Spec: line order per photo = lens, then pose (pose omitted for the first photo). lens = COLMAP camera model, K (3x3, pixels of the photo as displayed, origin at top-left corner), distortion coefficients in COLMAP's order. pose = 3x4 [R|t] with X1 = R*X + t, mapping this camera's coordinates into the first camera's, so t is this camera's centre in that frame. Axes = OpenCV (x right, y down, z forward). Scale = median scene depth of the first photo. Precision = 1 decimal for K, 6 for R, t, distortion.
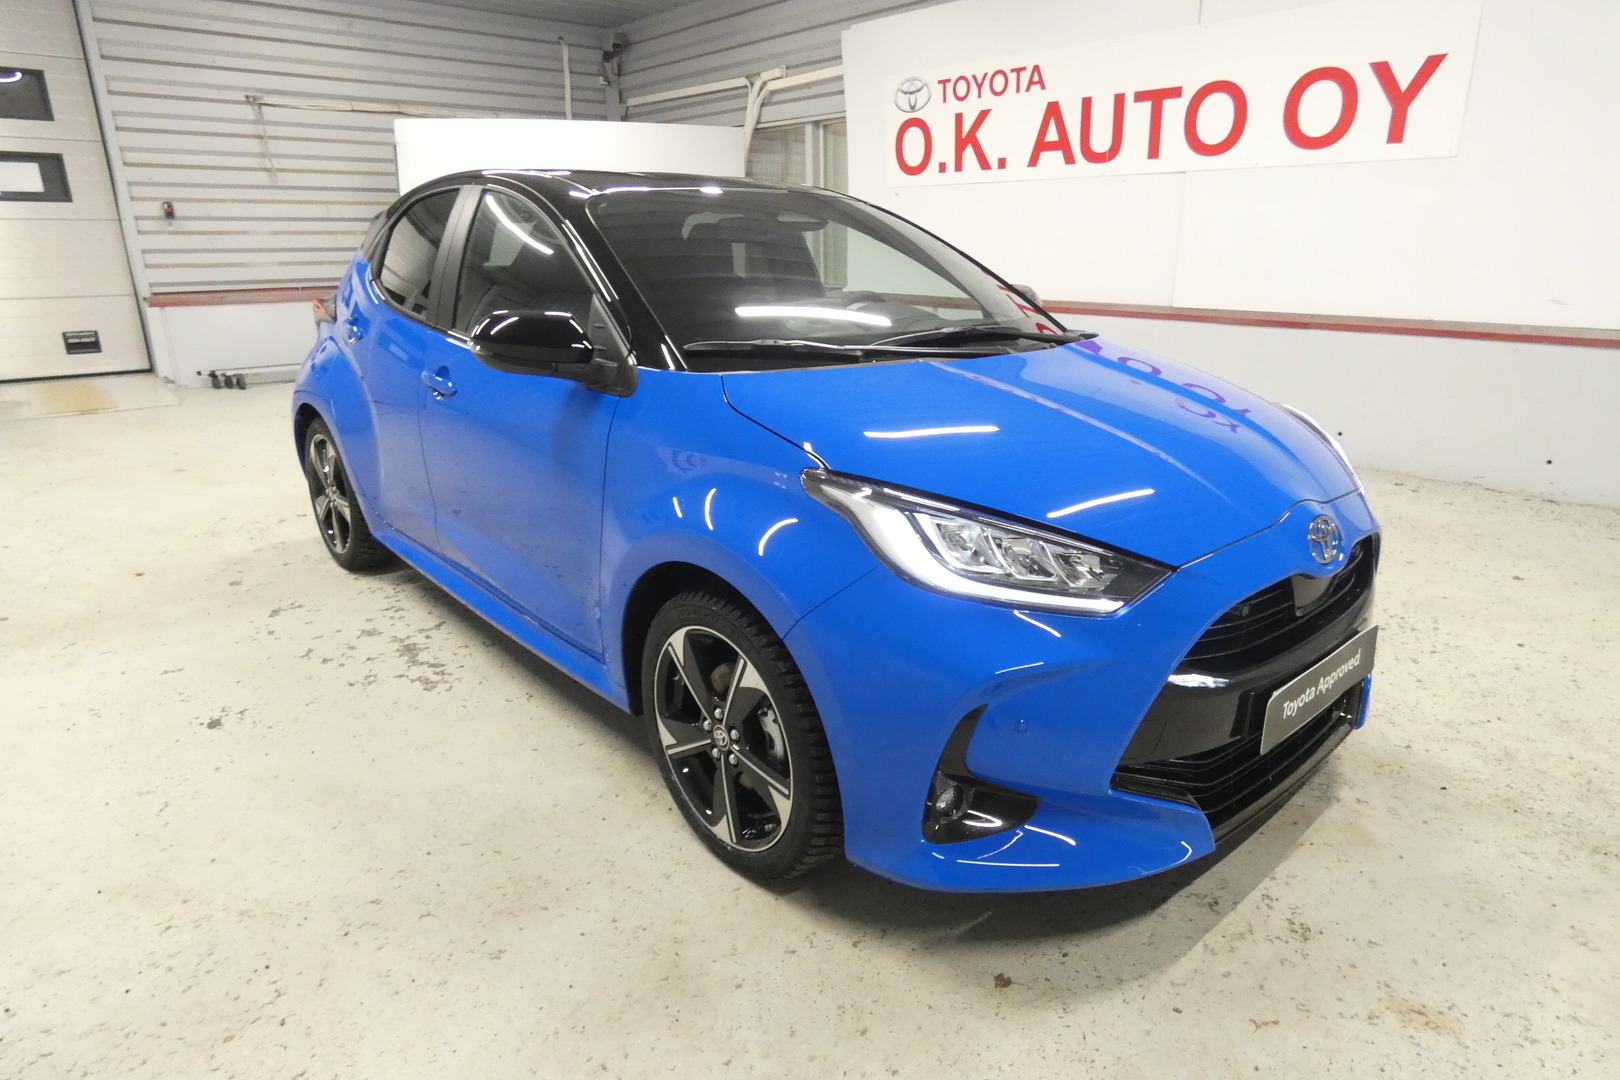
lens RADIAL K [[972.6, 0, 817.6], [0, 972.6, 541.3], [0, 0, 1]] dist [-0.002355, -0.000213]
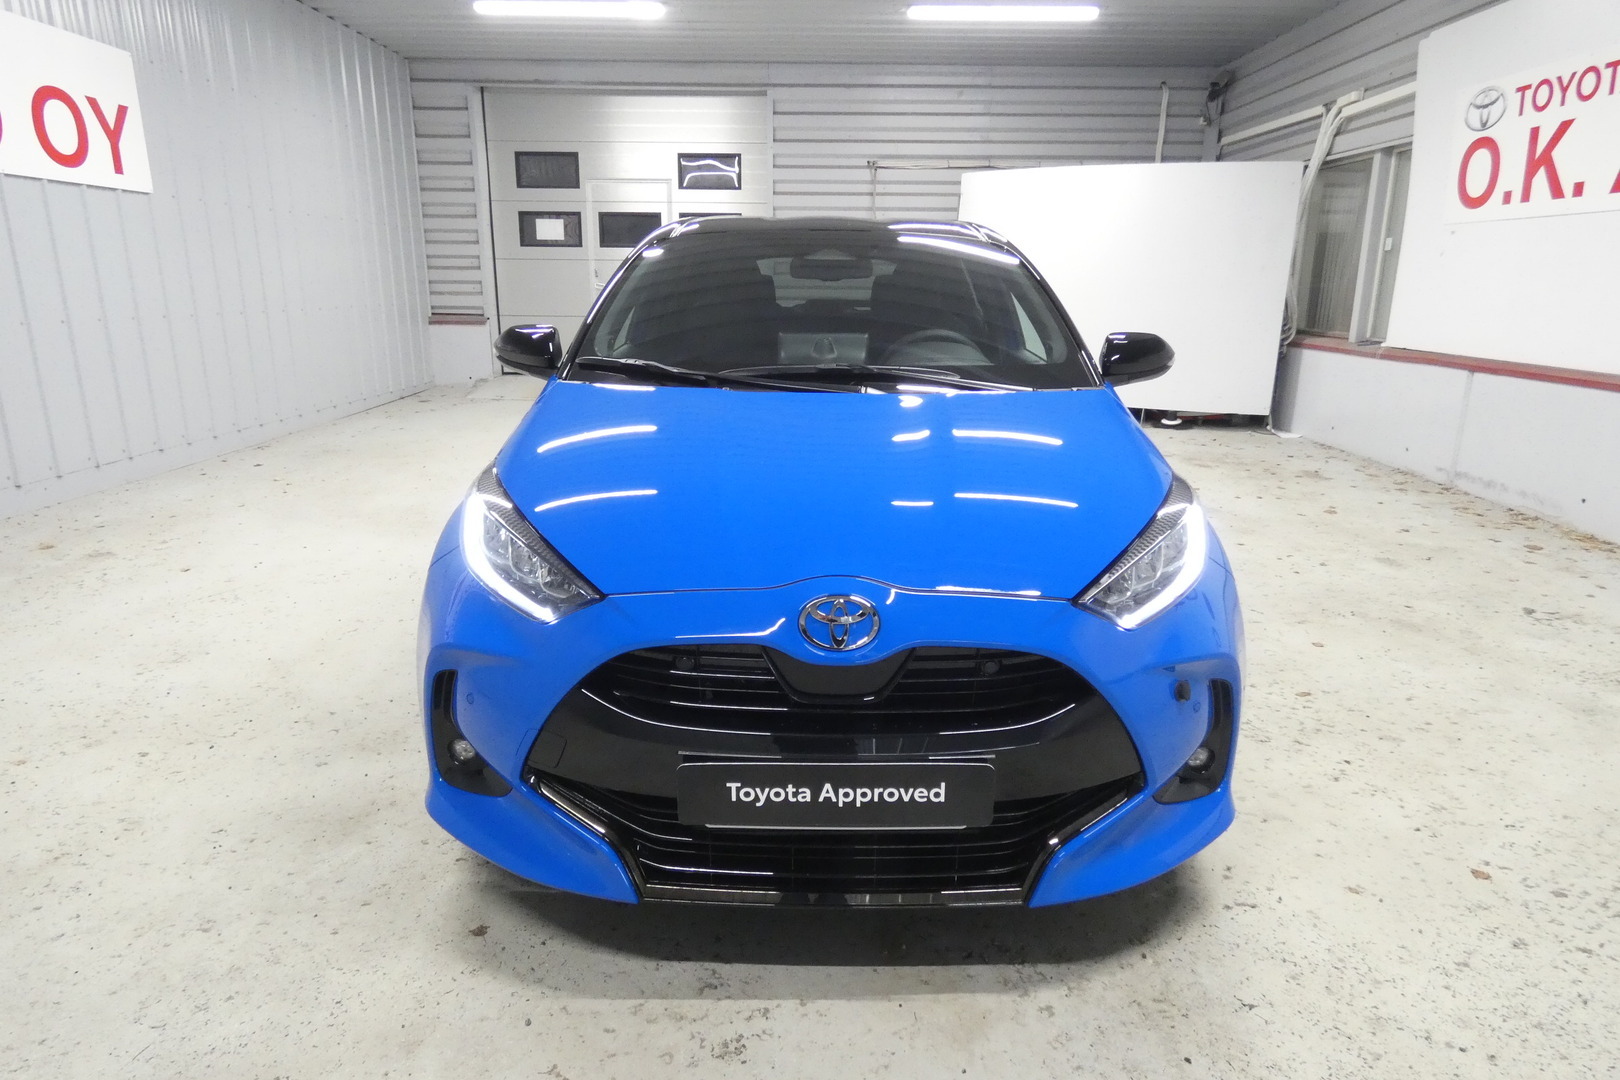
lens RADIAL K [[972.6, 0, 817.6], [0, 972.6, 541.3], [0, 0, 1]] dist [-0.002355, -0.000213]
pose [[0.747233, 0.185352, -0.638190, 0.279199], [-0.211347, 0.976740, 0.036219, -0.027226], [0.630059, 0.107816, 0.769026, 0.085176]]
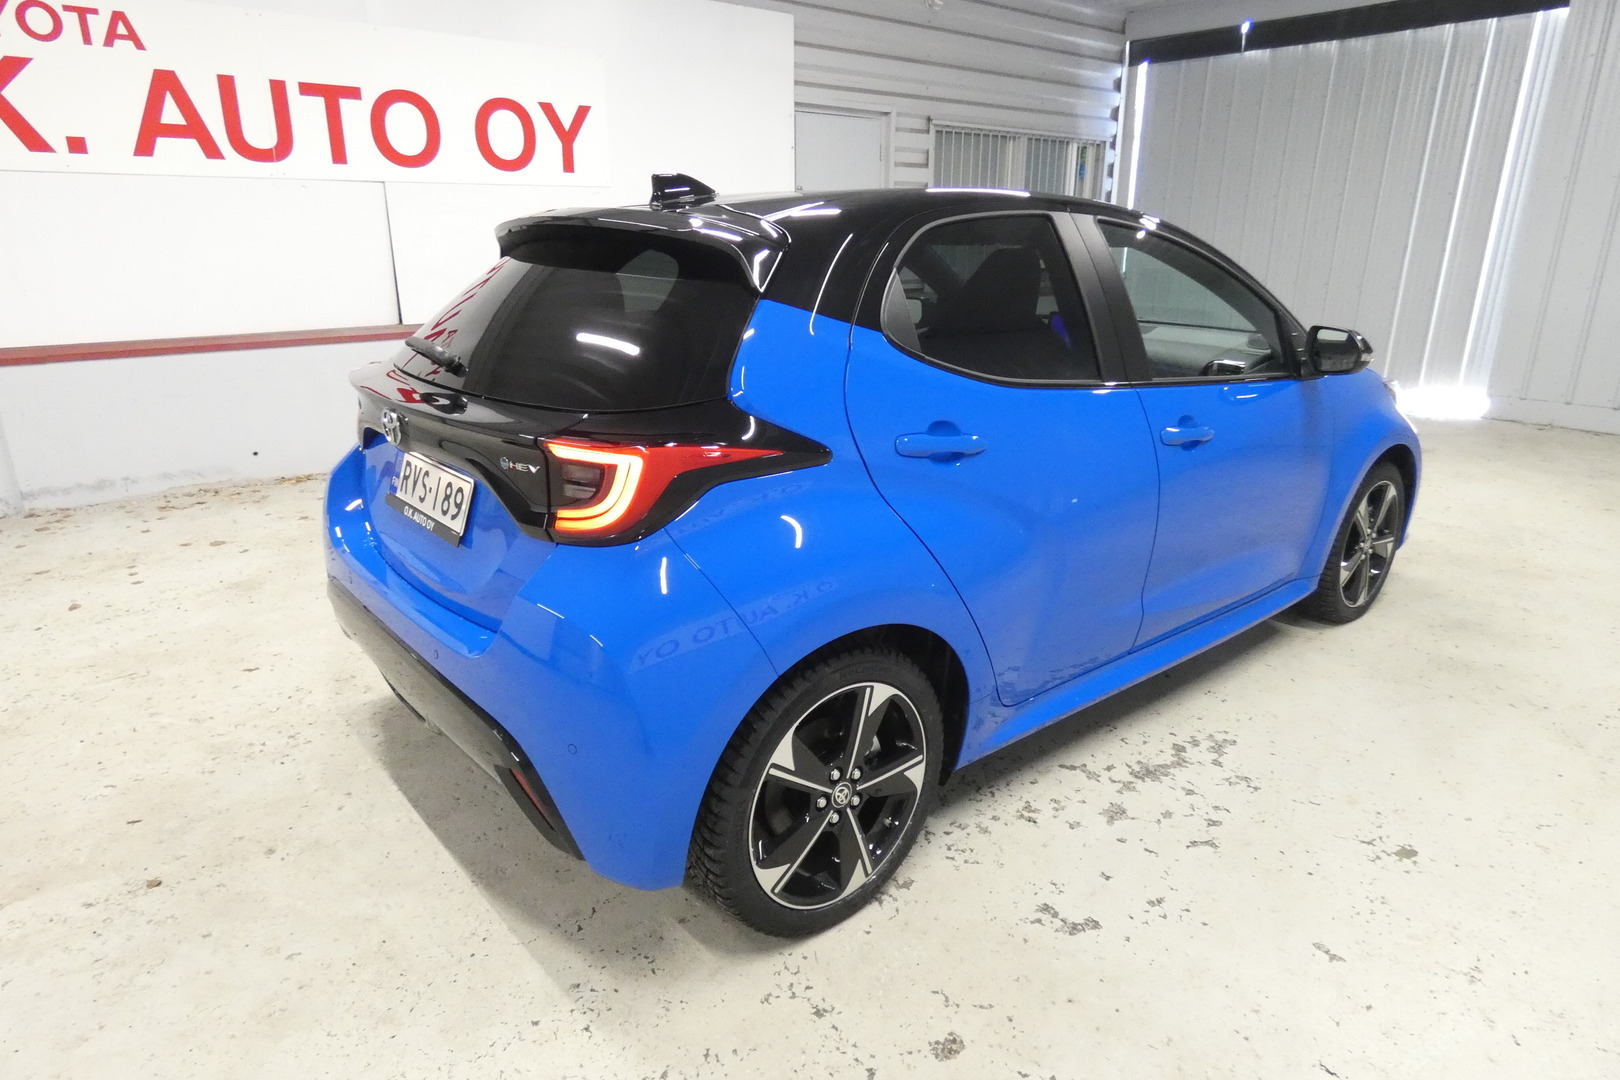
lens RADIAL K [[967.9, 0, 820.9], [0, 967.9, 541.4], [0, 0, 1]] dist [-0.002253, 0.002885]
pose [[0.022566, -0.305065, 0.952064, -0.522663], [0.297327, 0.911264, 0.284945, -0.175912], [-0.954509, 0.276645, 0.111268, 0.508189]]
